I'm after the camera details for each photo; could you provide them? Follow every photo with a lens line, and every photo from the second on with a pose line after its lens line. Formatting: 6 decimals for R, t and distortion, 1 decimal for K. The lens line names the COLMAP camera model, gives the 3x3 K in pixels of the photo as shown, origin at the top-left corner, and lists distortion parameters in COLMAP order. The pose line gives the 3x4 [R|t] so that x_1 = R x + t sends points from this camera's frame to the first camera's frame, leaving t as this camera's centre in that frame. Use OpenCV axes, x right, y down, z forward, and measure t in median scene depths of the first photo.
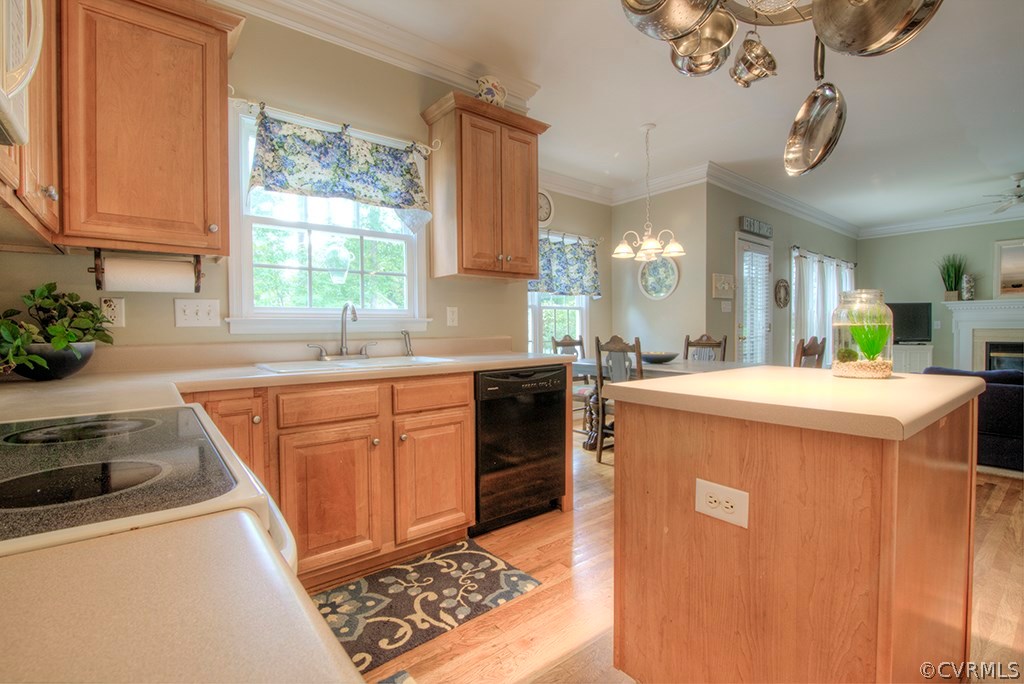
lens RADIAL K [[468.5, 0, 506.8], [0, 468.5, 340.1], [0, 0, 1]] dist [-0.020486, 0.001158]
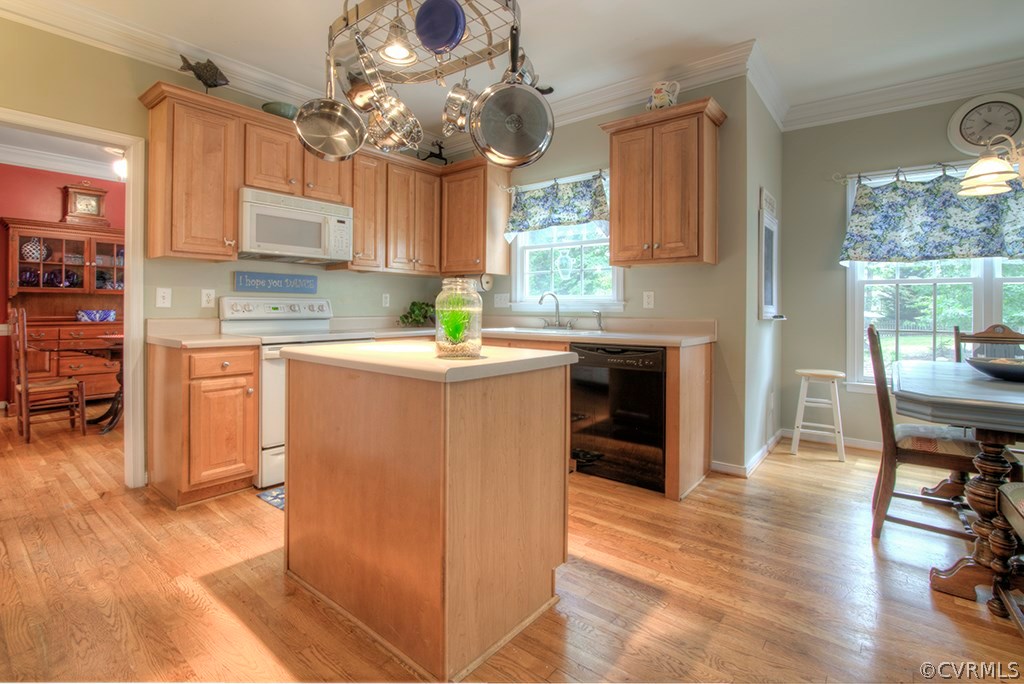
lens RADIAL K [[468.5, 0, 488.8], [0, 468.5, 306.6], [0, 0, 1]] dist [-0.020486, 0.001158]
pose [[0.202708, 0.013685, -0.979144, 1.113669], [-0.028813, 0.999553, 0.008006, -0.037860], [0.978815, 0.026589, 0.203012, 0.457226]]
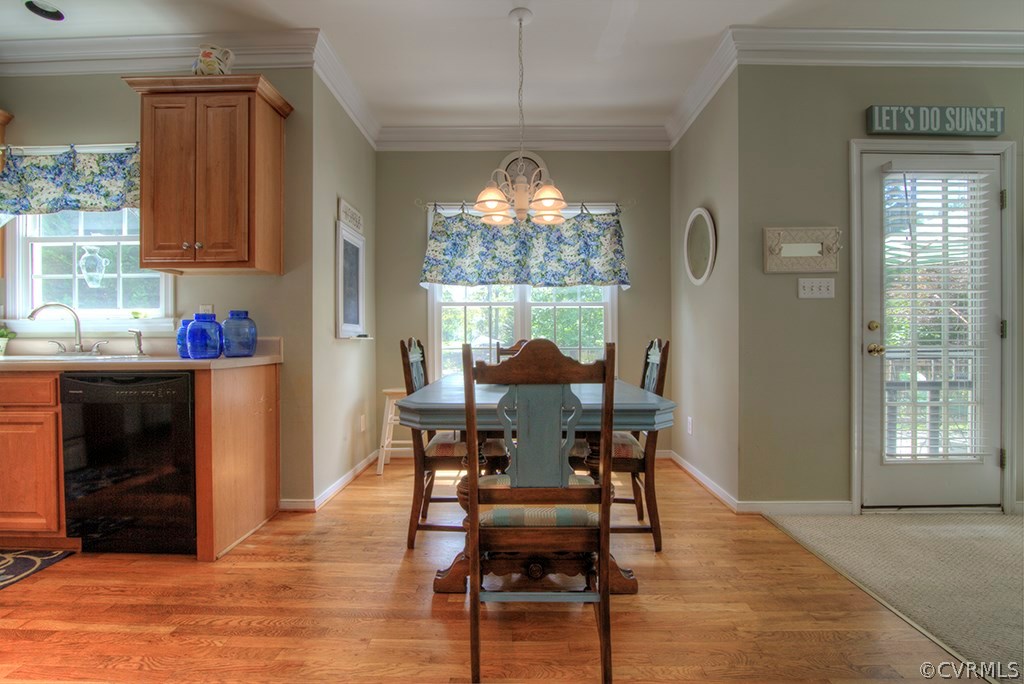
lens RADIAL K [[468.5, 0, 509.8], [0, 468.5, 339.9], [0, 0, 1]] dist [-0.020486, 0.001158]
pose [[0.767868, 0.011097, -0.640512, 1.125691], [-0.022383, 0.999704, -0.009514, -0.007344], [0.640217, 0.021643, 0.767889, 0.810106]]
